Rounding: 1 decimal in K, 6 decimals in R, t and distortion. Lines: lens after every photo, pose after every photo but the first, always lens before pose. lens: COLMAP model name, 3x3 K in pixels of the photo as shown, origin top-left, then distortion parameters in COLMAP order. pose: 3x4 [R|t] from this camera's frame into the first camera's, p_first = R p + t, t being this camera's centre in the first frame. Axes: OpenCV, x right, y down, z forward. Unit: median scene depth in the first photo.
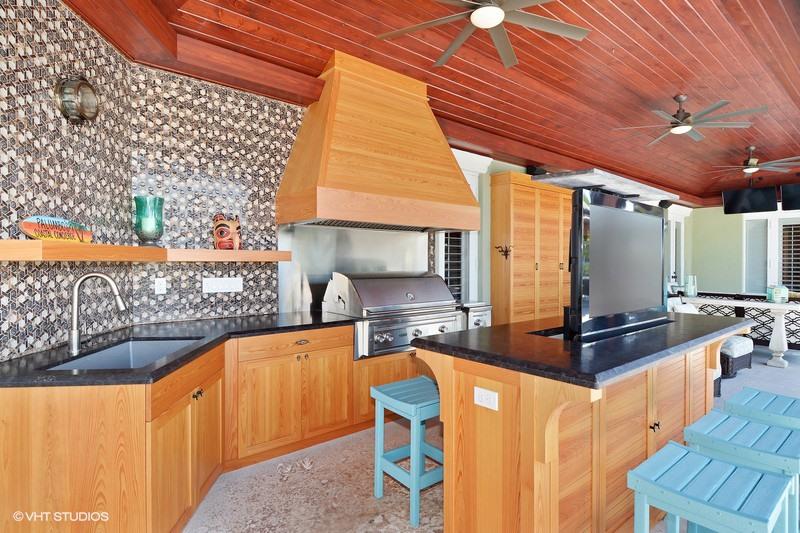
lens RADIAL K [[432.4, 0, 397.8], [0, 432.4, 266.0], [0, 0, 1]] dist [-0.003878, -0.002330]
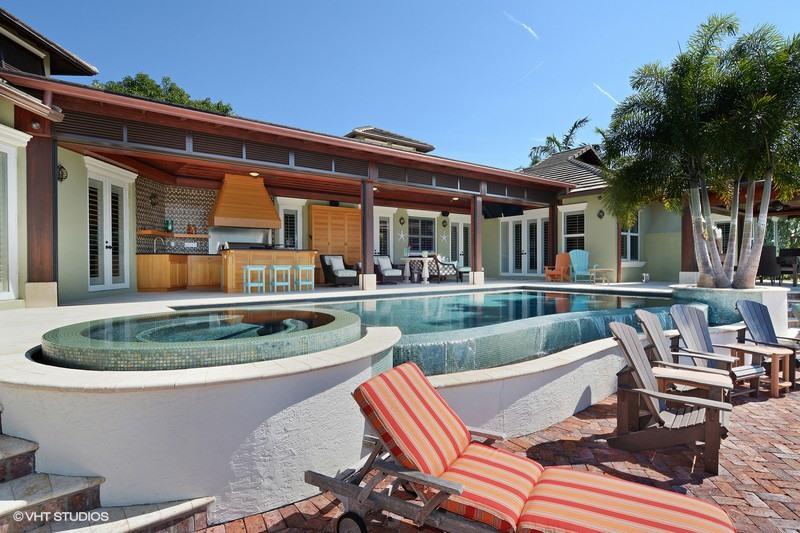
lens RADIAL K [[432.4, 0, 402.2], [0, 432.4, 265.8], [0, 0, 1]] dist [-0.003878, -0.002330]
pose [[0.999016, 0.002329, -0.044280, 1.495457], [-0.002142, 0.999989, 0.004277, 0.202941], [0.044290, -0.004178, 0.999010, -2.473947]]
